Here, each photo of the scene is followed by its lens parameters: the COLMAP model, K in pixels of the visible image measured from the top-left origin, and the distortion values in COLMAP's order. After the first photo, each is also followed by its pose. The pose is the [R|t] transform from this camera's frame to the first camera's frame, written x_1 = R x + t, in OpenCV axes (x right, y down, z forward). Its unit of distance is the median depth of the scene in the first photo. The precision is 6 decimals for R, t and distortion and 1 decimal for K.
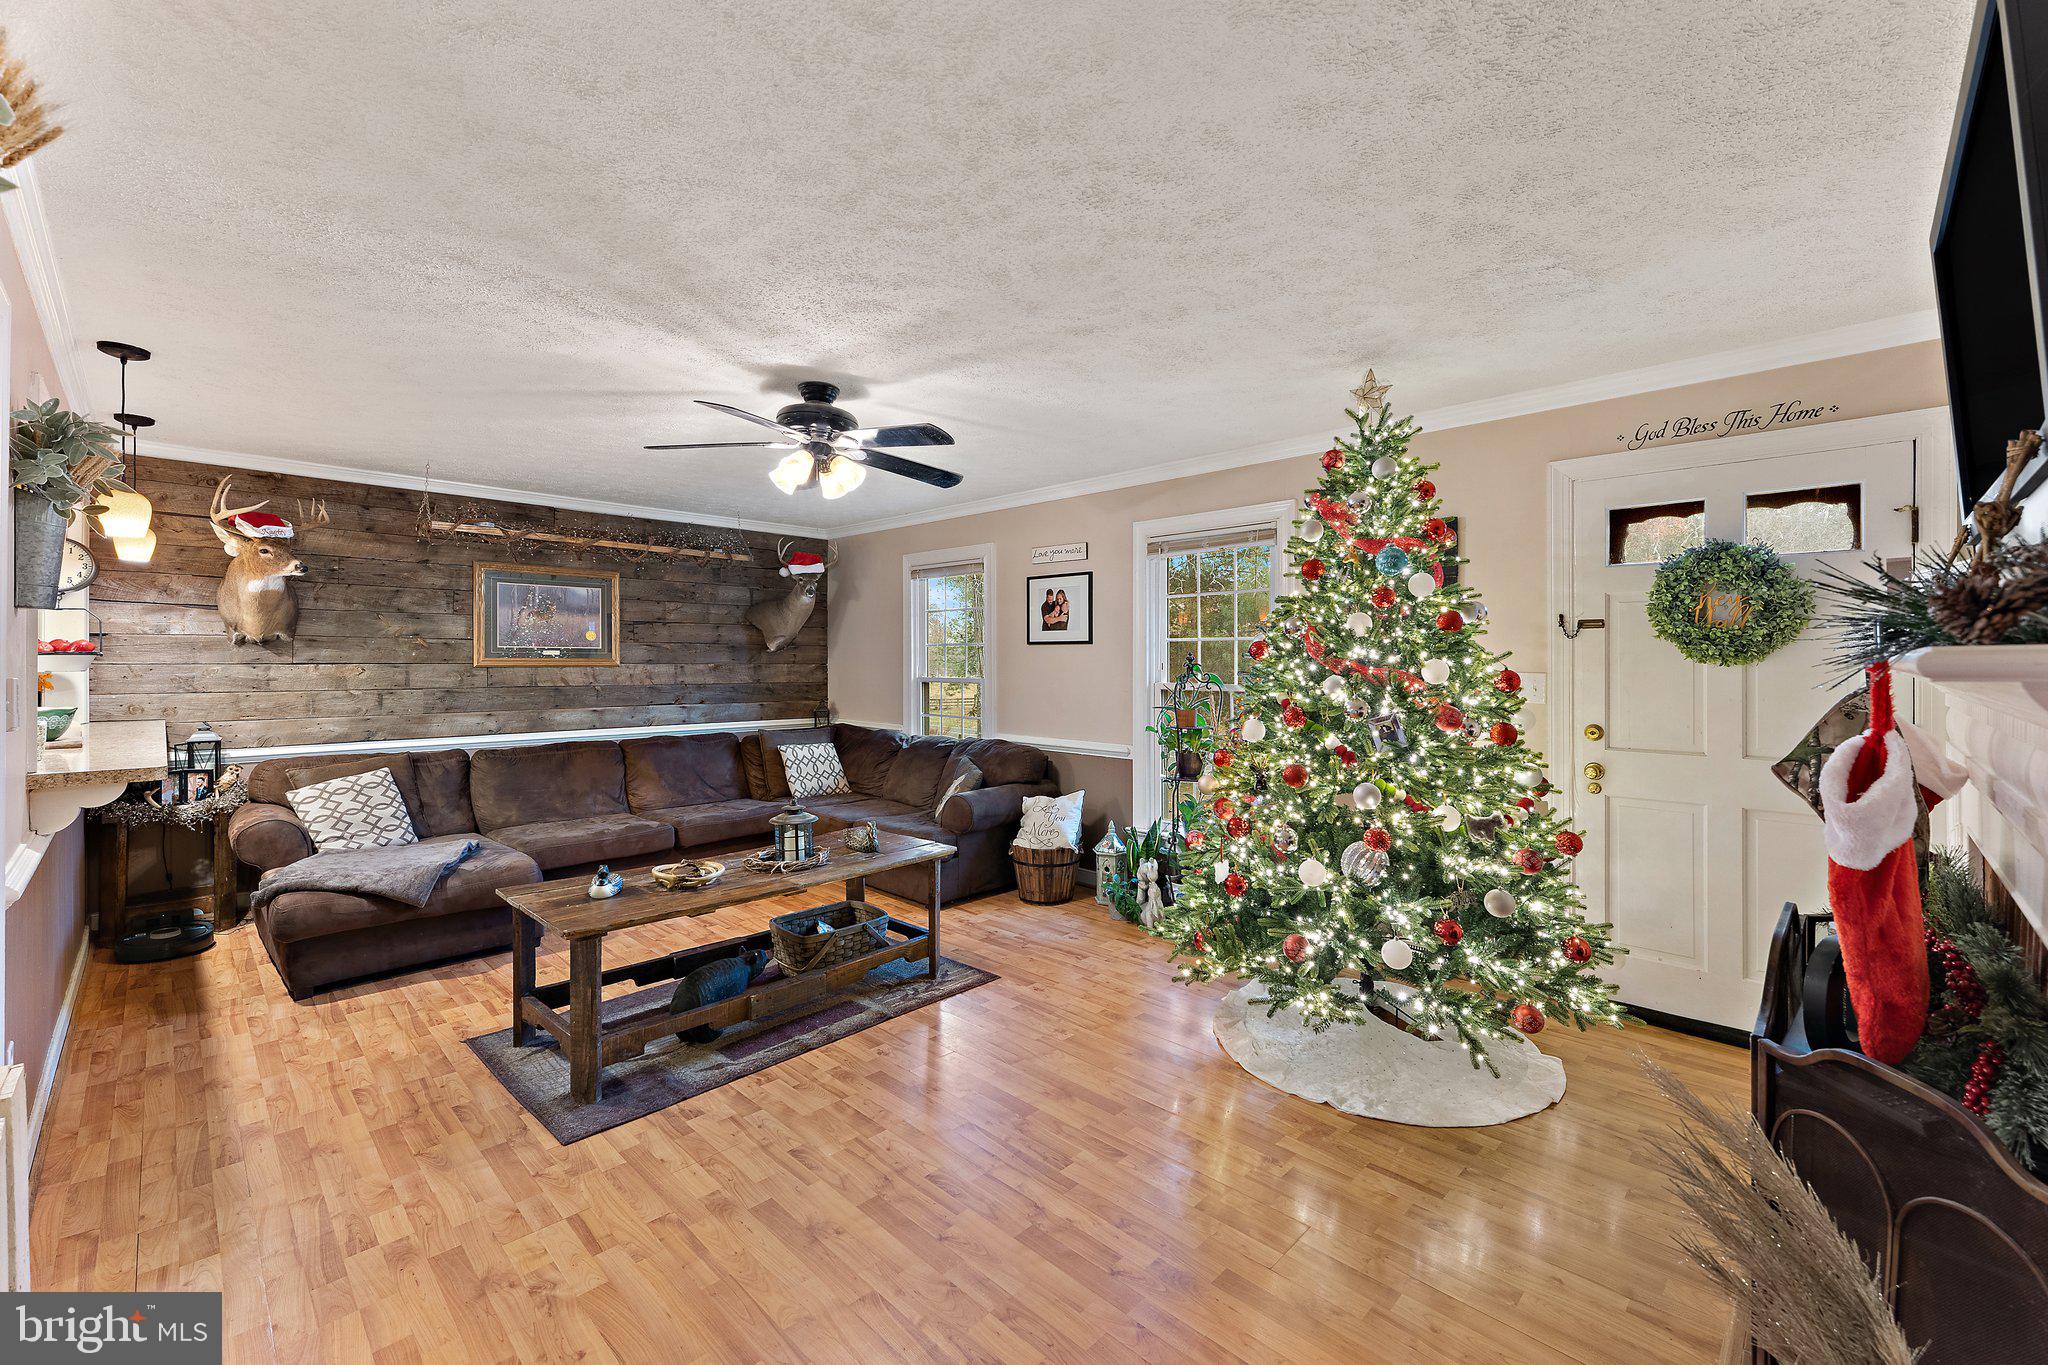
lens RADIAL K [[830.4, 0, 1026.4], [0, 830.4, 662.1], [0, 0, 1]] dist [-0.002199, -0.000618]
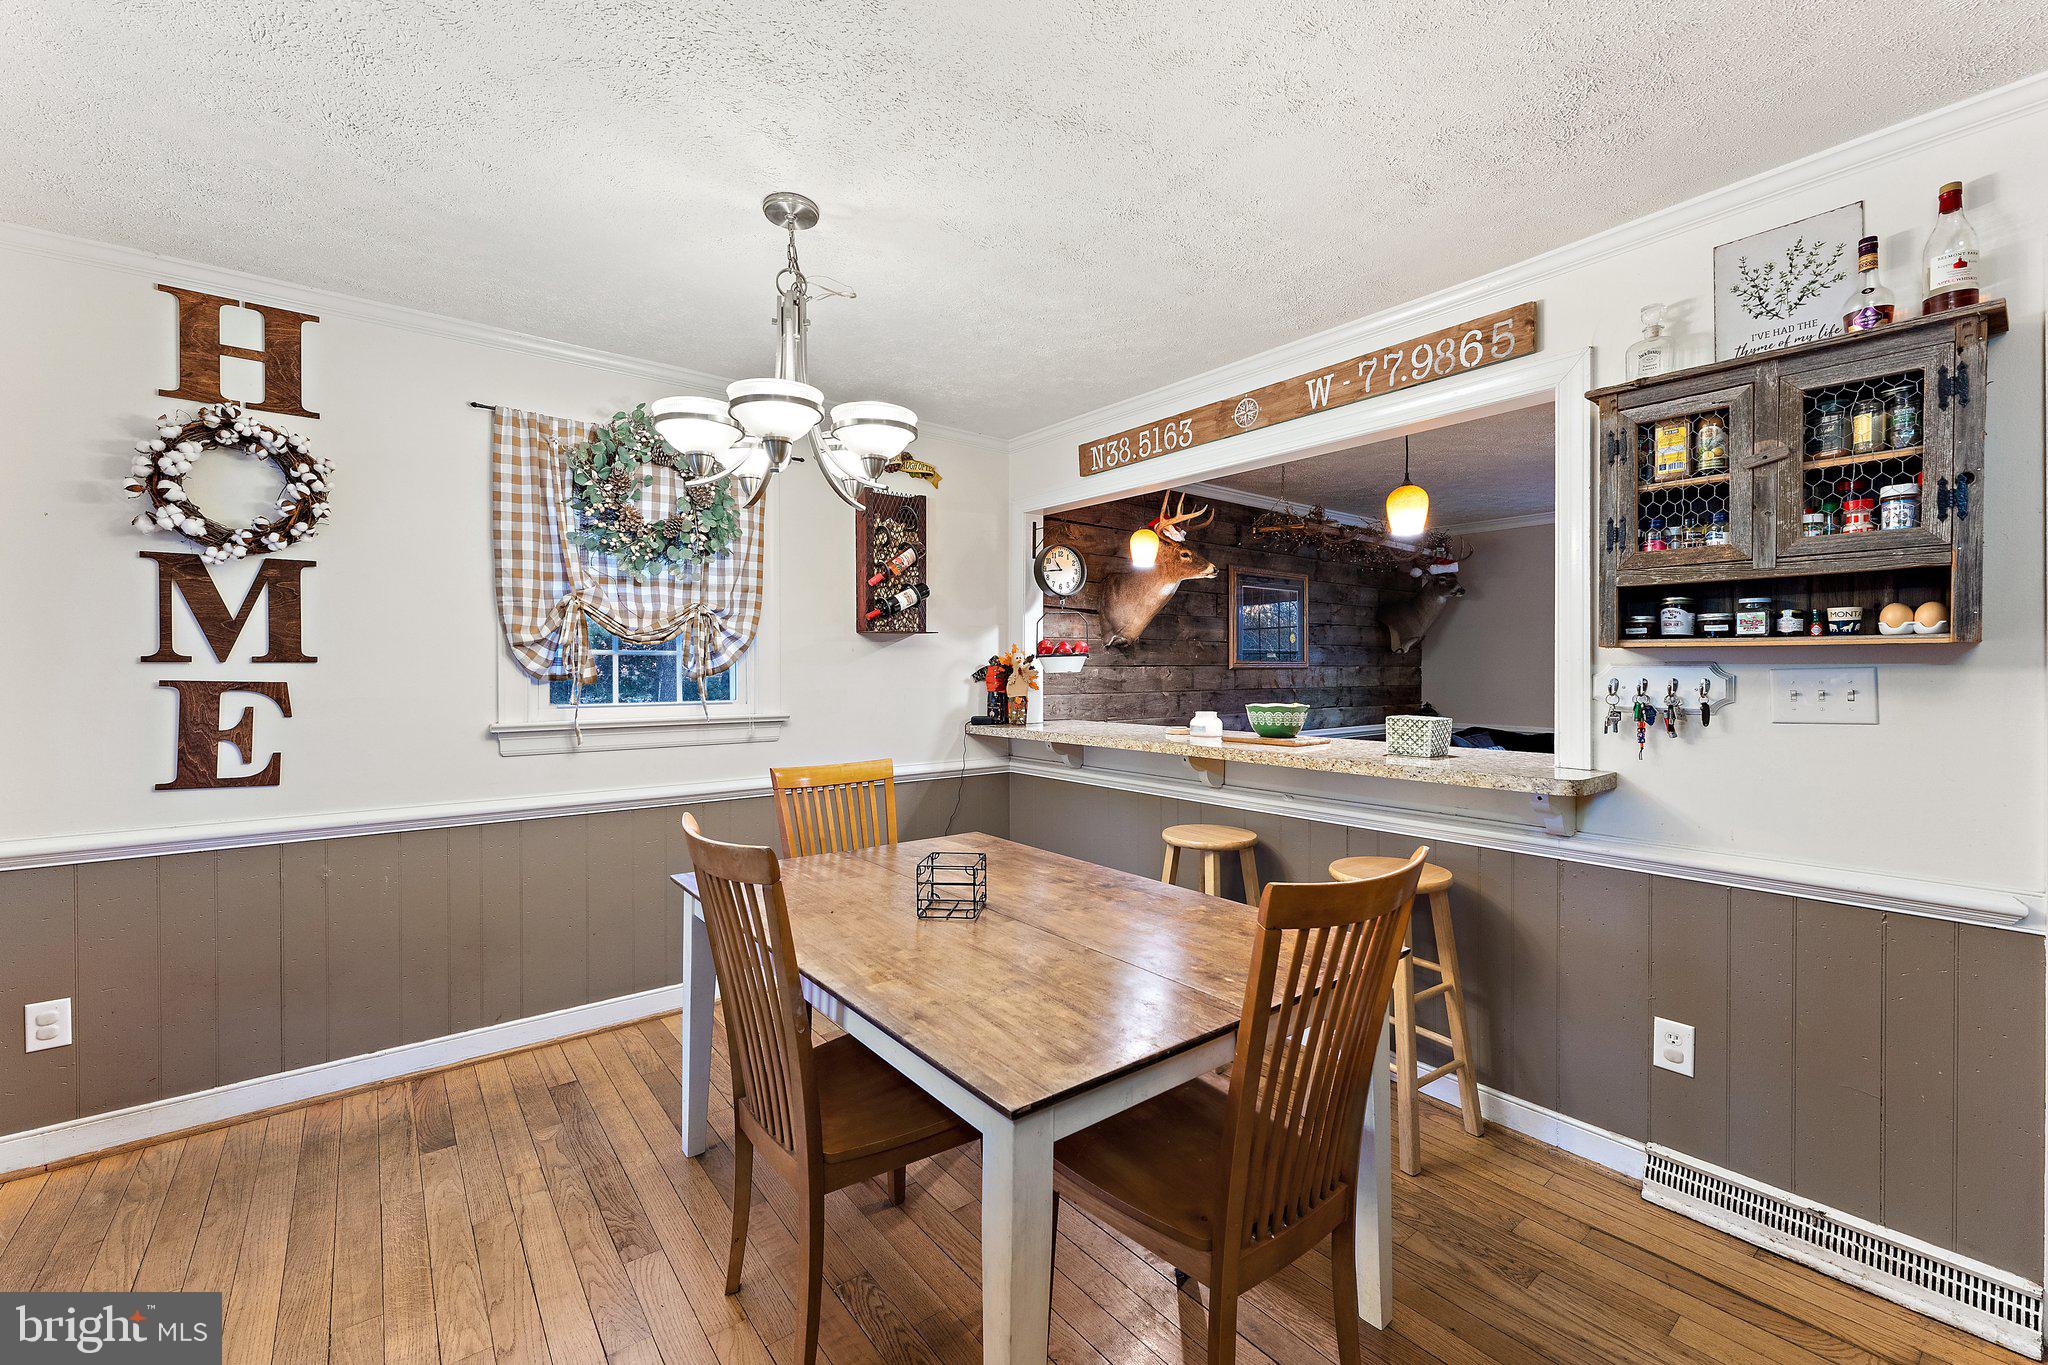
lens RADIAL K [[830.4, 0, 1016.9], [0, 830.4, 665.5], [0, 0, 1]] dist [-0.002199, -0.000618]
pose [[0.990903, -0.007419, -0.134374, -0.815643], [0.006491, 0.999952, -0.007343, 0.007260], [0.134422, 0.006404, 0.990903, -0.036431]]
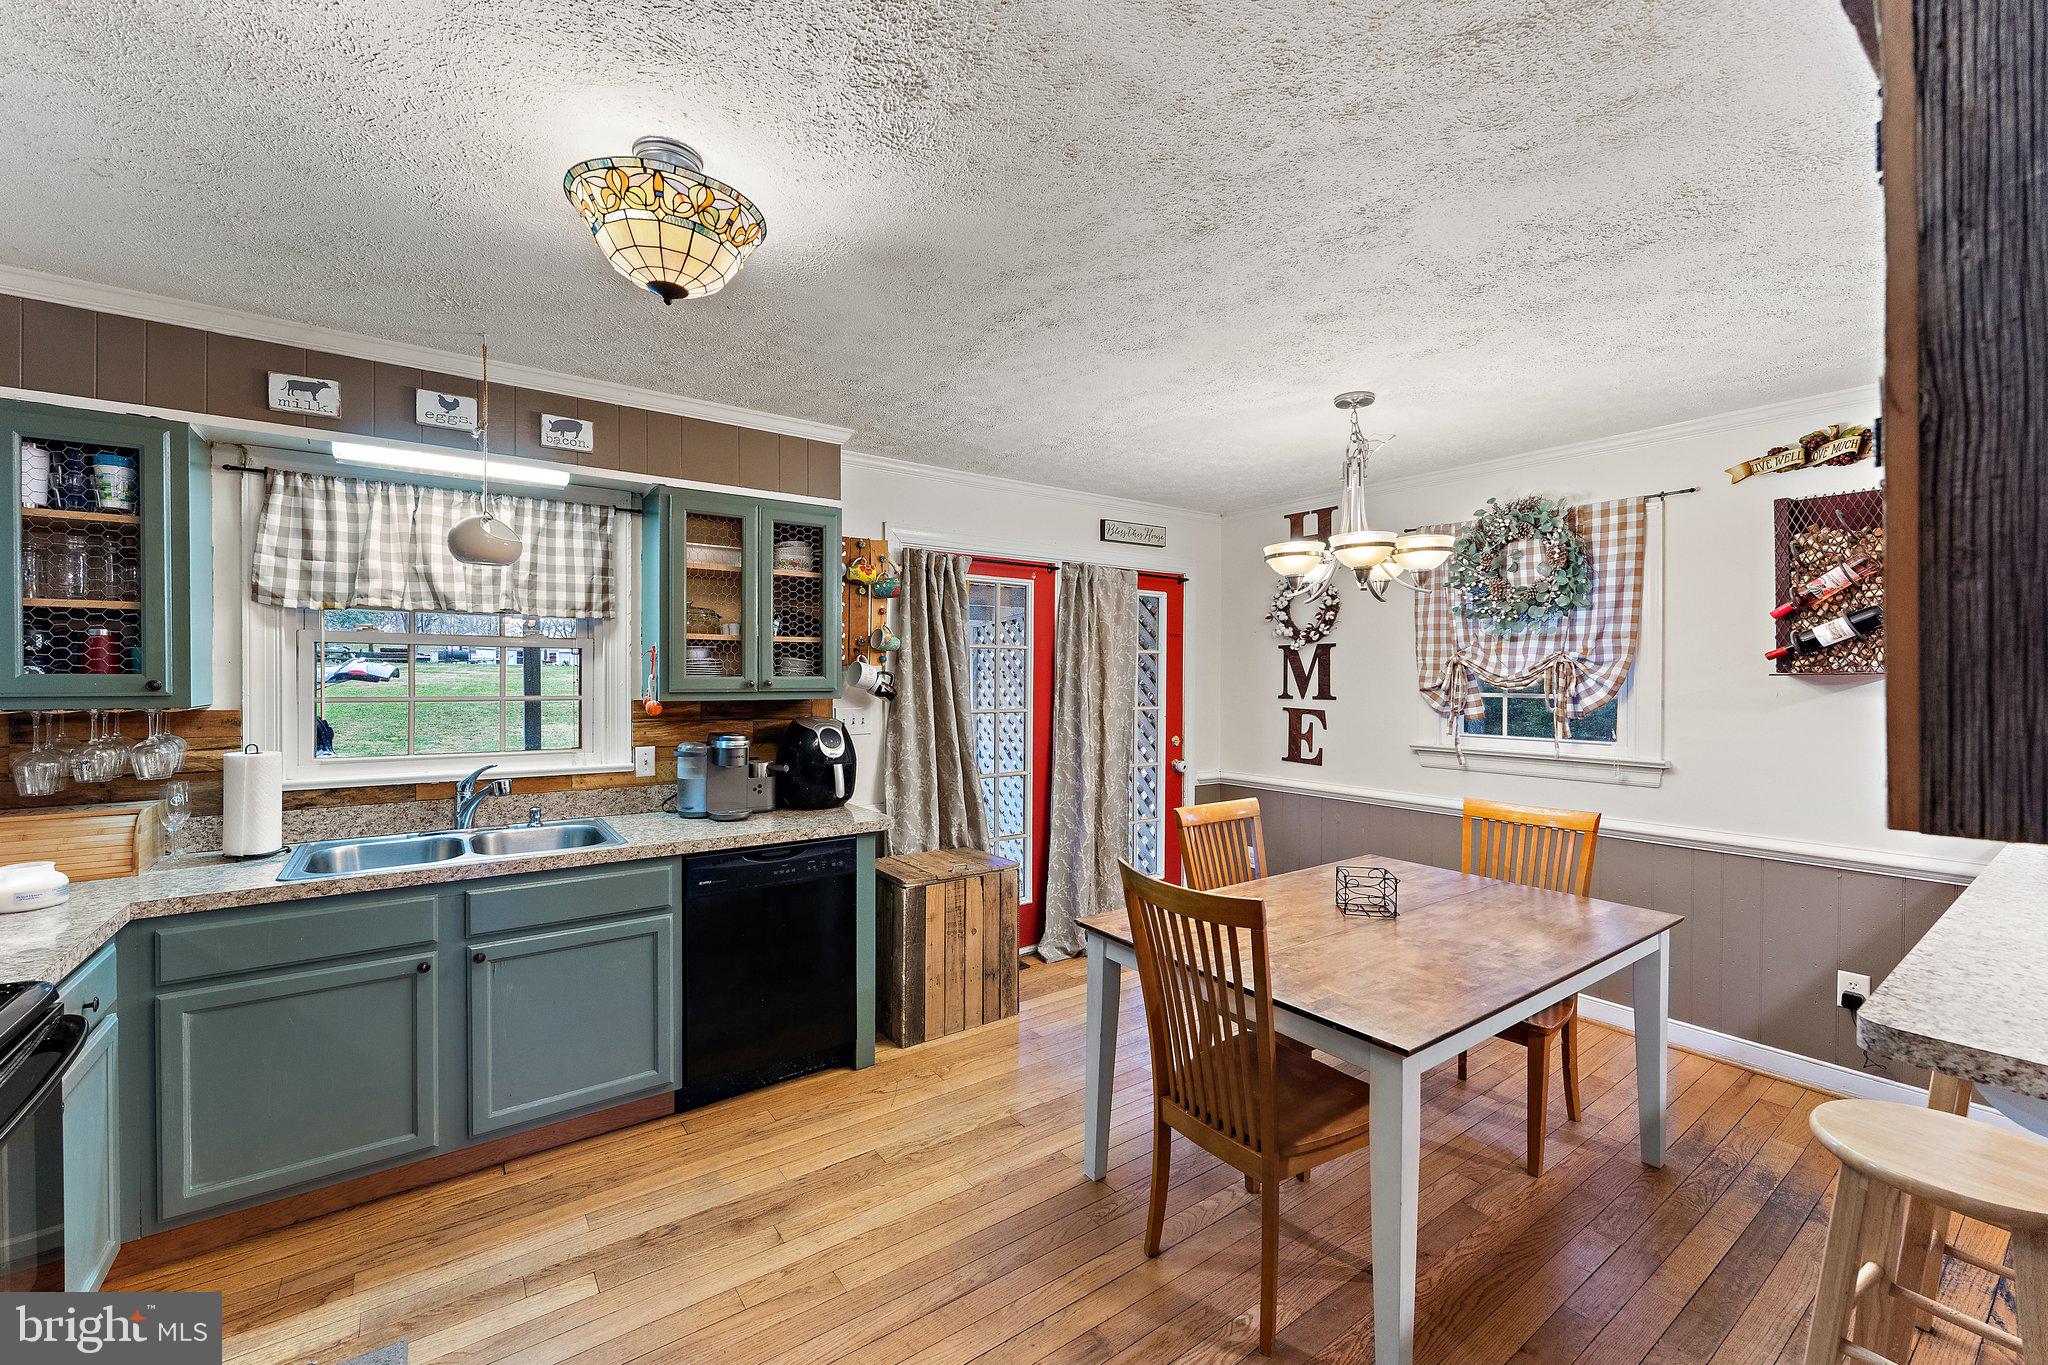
lens RADIAL K [[830.4, 0, 1026.4], [0, 830.4, 697.9], [0, 0, 1]] dist [-0.002199, -0.000618]
pose [[-0.175061, 0.022151, -0.984308, -0.361422], [-0.003961, 0.999723, 0.023202, -0.022611], [0.984550, 0.007961, -0.174925, 0.231485]]
